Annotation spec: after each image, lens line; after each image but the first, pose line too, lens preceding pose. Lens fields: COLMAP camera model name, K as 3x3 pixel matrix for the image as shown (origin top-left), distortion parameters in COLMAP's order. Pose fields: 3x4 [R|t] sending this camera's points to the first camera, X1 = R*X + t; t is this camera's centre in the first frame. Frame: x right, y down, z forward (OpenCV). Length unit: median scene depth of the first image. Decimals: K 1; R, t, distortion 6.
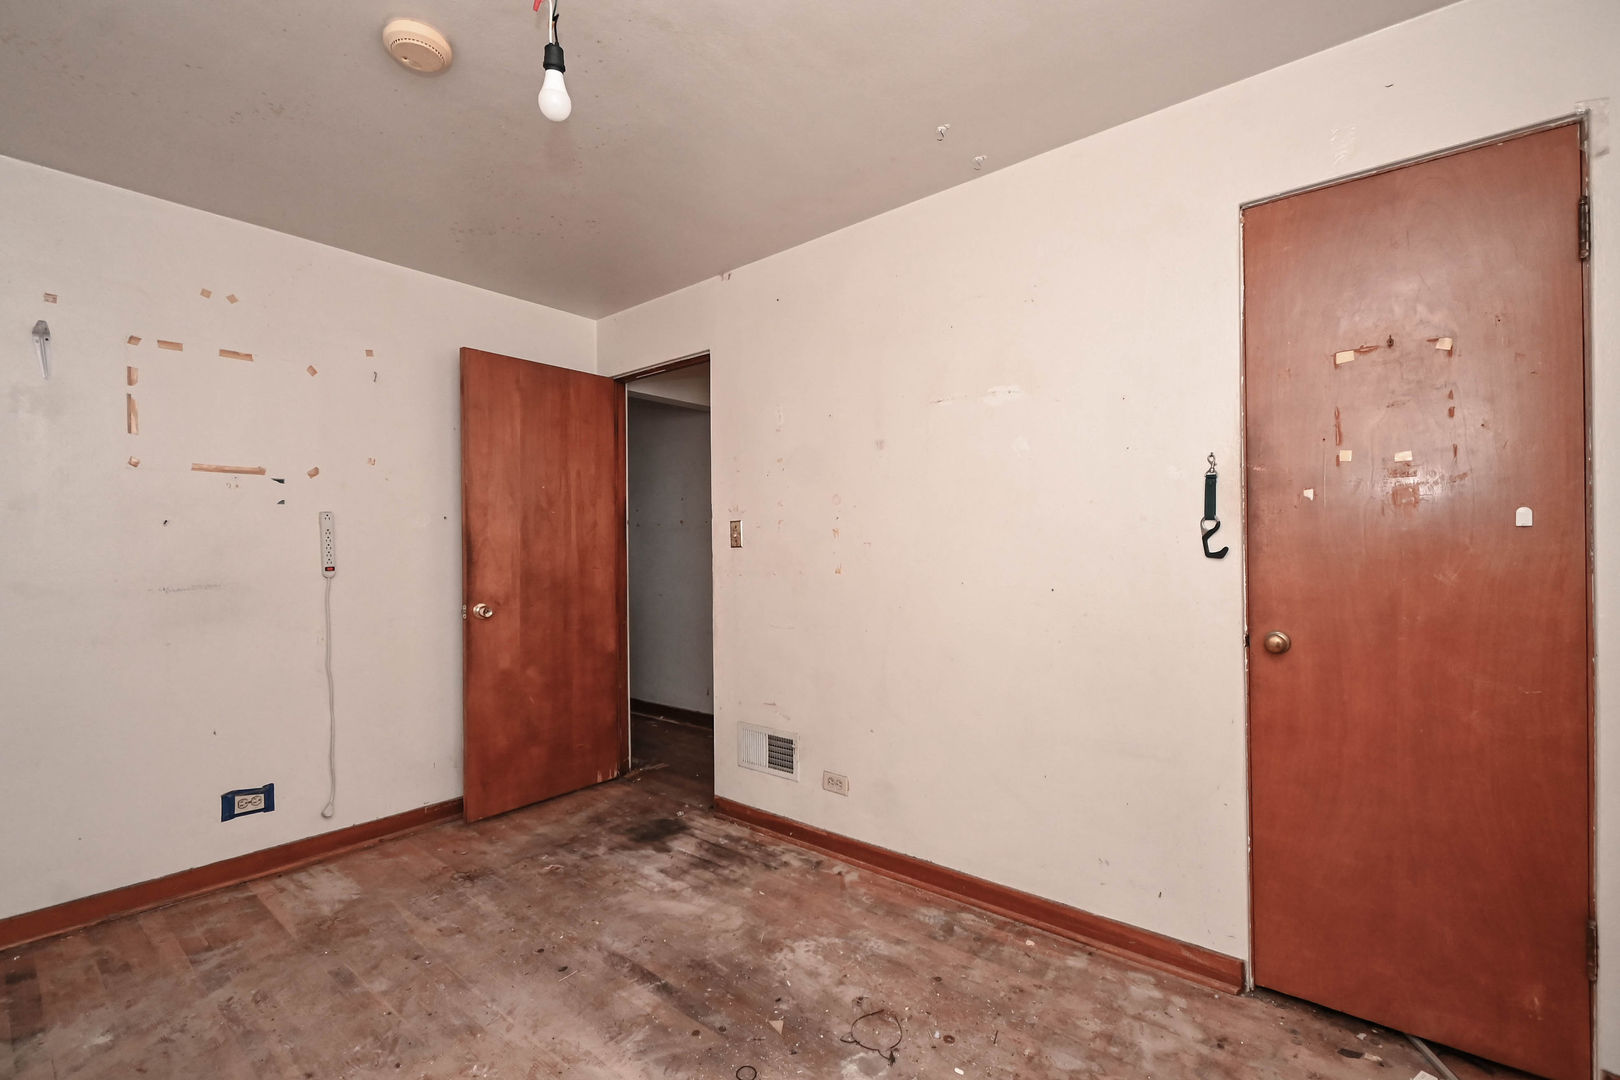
lens RADIAL K [[710.0, 0, 806.7], [0, 710.0, 542.2], [0, 0, 1]] dist [0.010254, -0.006534]
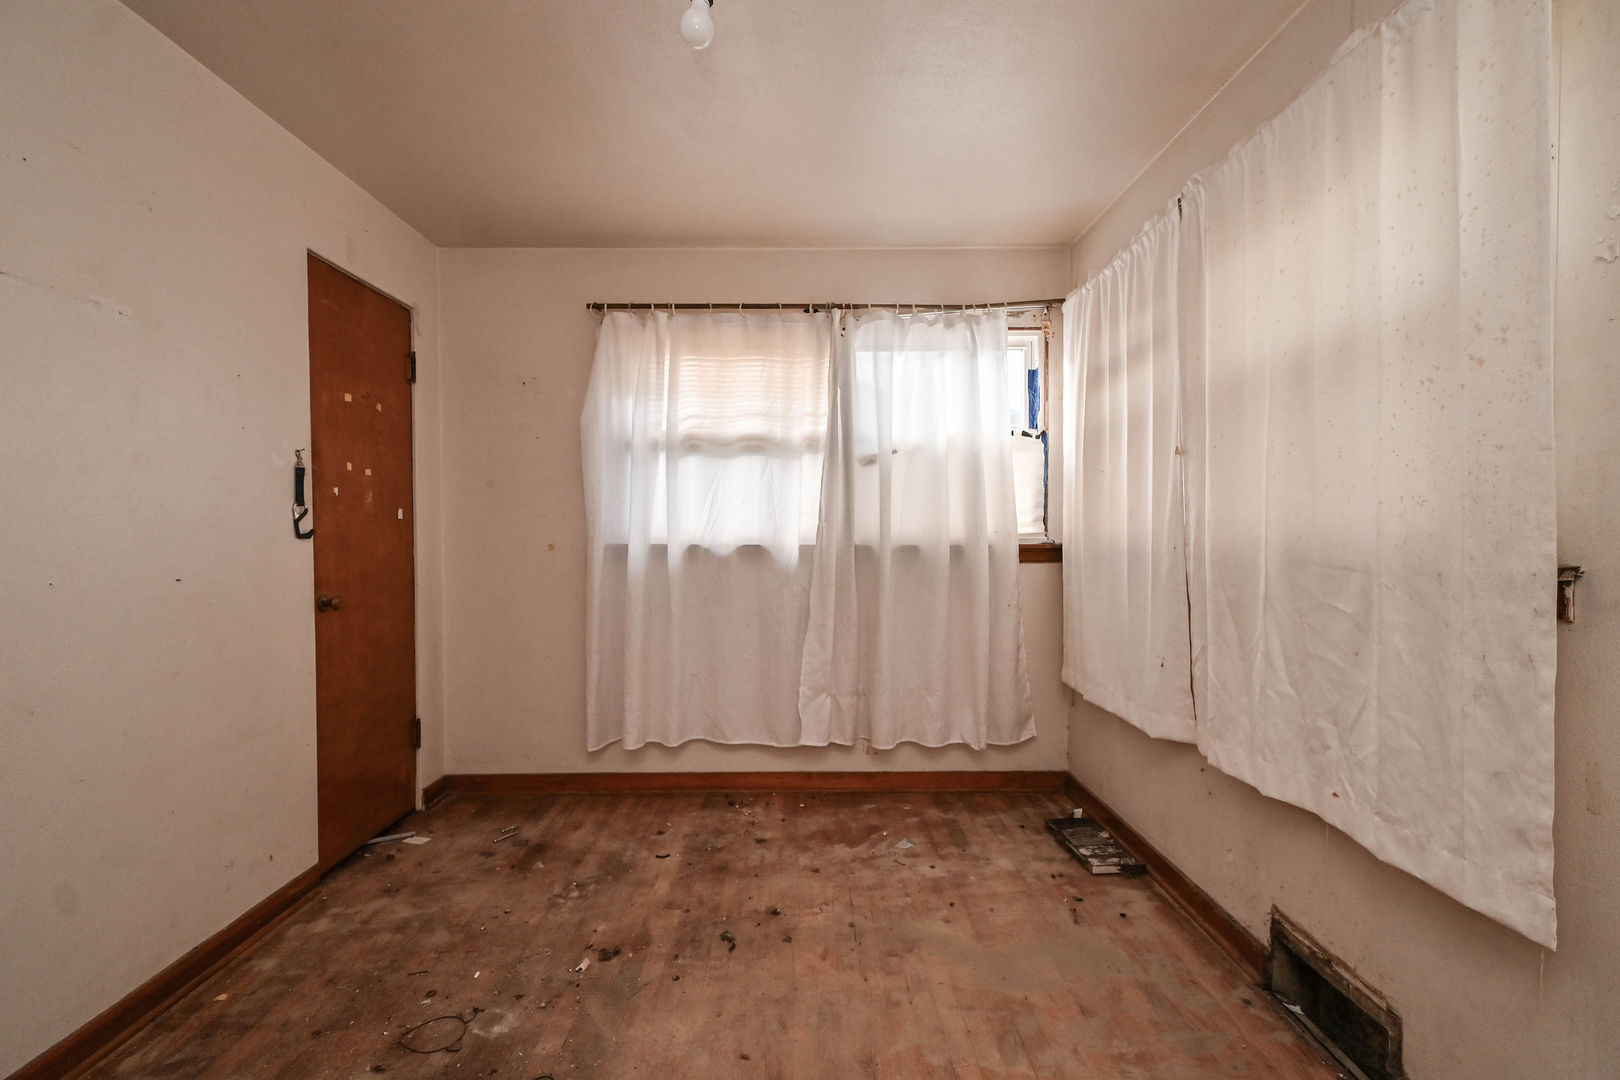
lens RADIAL K [[710.0, 0, 806.7], [0, 710.0, 542.2], [0, 0, 1]] dist [0.010254, -0.006534]
pose [[-0.645276, -0.002956, 0.763944, -0.603315], [0.002642, 0.999978, 0.006102, 0.016001], [-0.763945, 0.005956, -0.645254, 0.786069]]
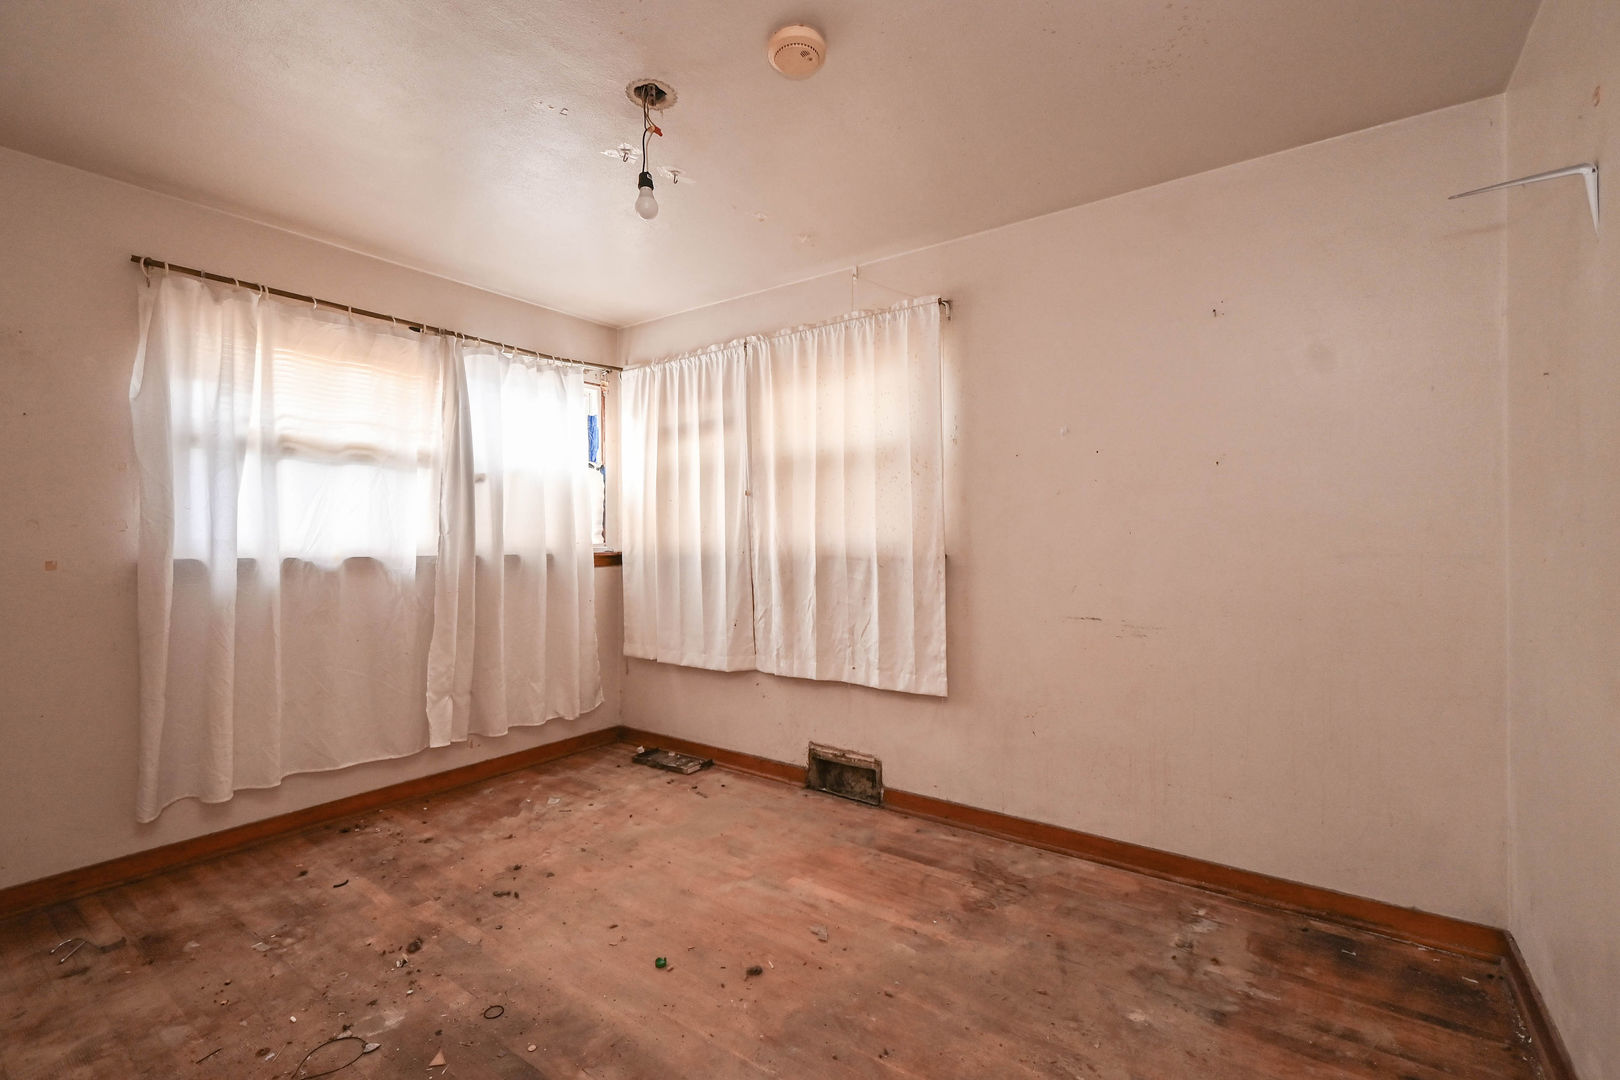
lens RADIAL K [[705.1, 0, 810.0], [0, 705.1, 540.0], [0, 0, 1]] dist [0.008785, -0.005683]
pose [[-0.997644, 0.011447, -0.067640, -0.298724], [0.011896, 0.999910, -0.006238, 0.015755], [0.067563, -0.007028, -0.997690, 1.256107]]
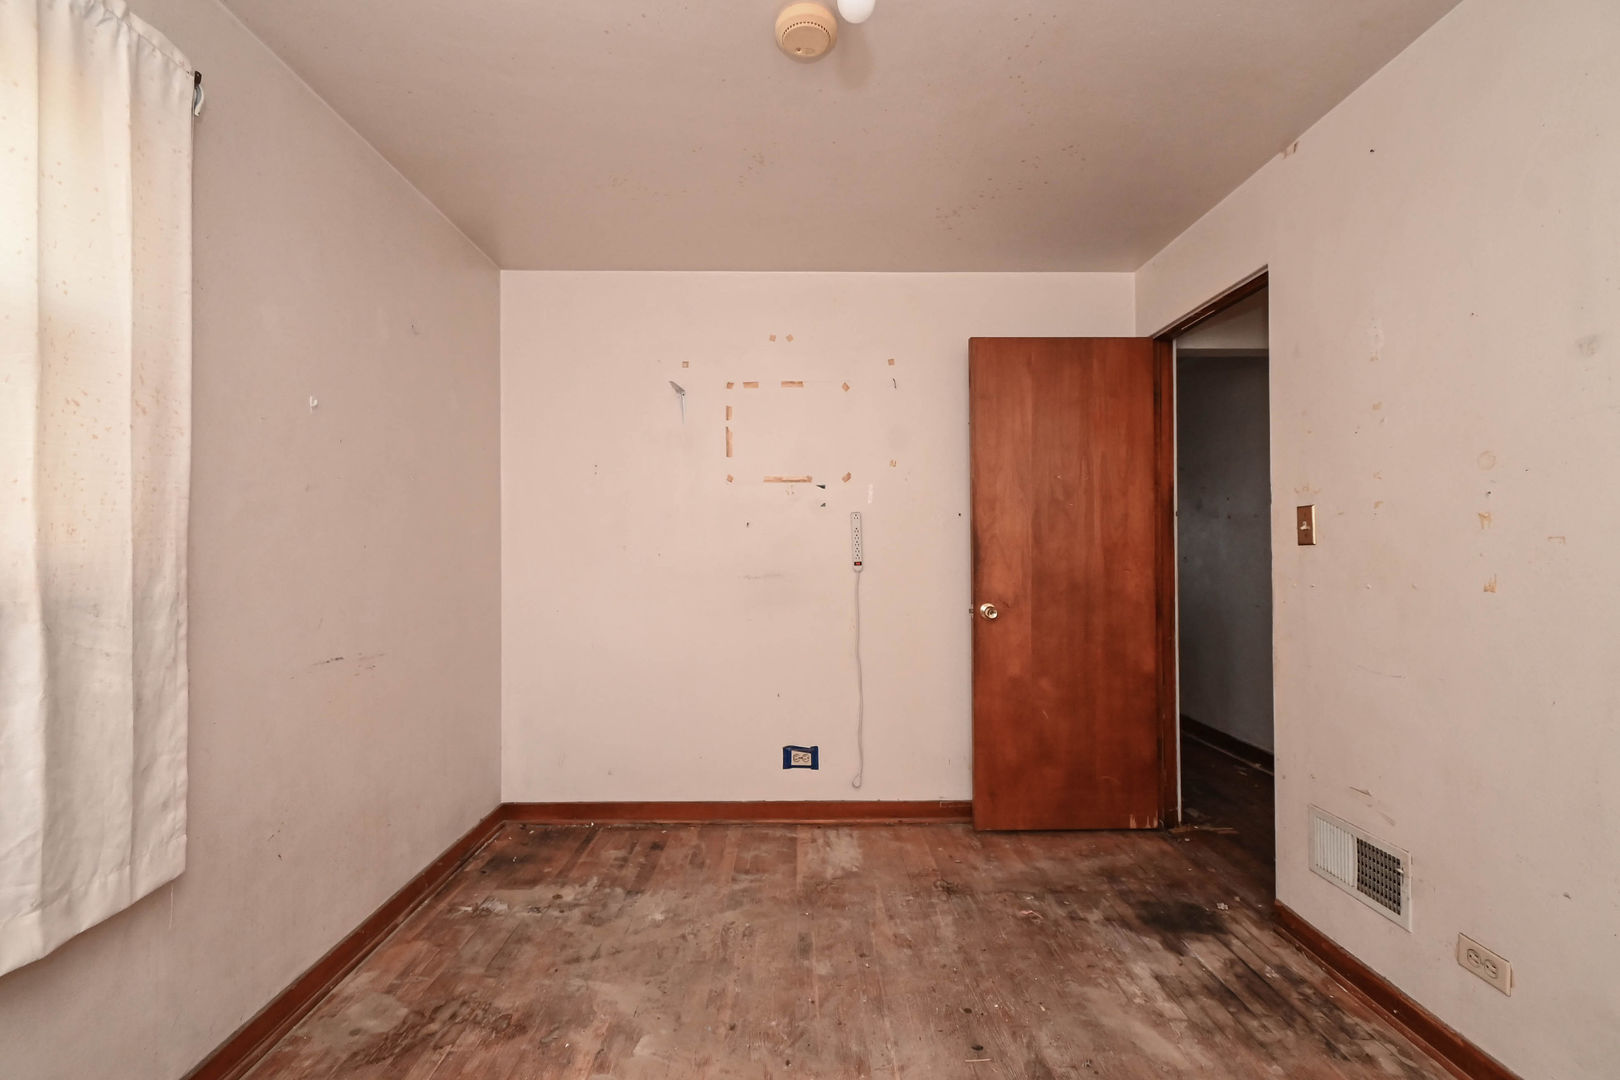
lens RADIAL K [[710.0, 0, 806.7], [0, 710.0, 542.2], [0, 0, 1]] dist [0.010254, -0.006534]
pose [[0.648567, -0.000299, -0.761157, 0.121716], [0.002510, 0.999995, 0.001745, 0.002368], [0.761153, -0.003042, 0.648565, 0.225502]]
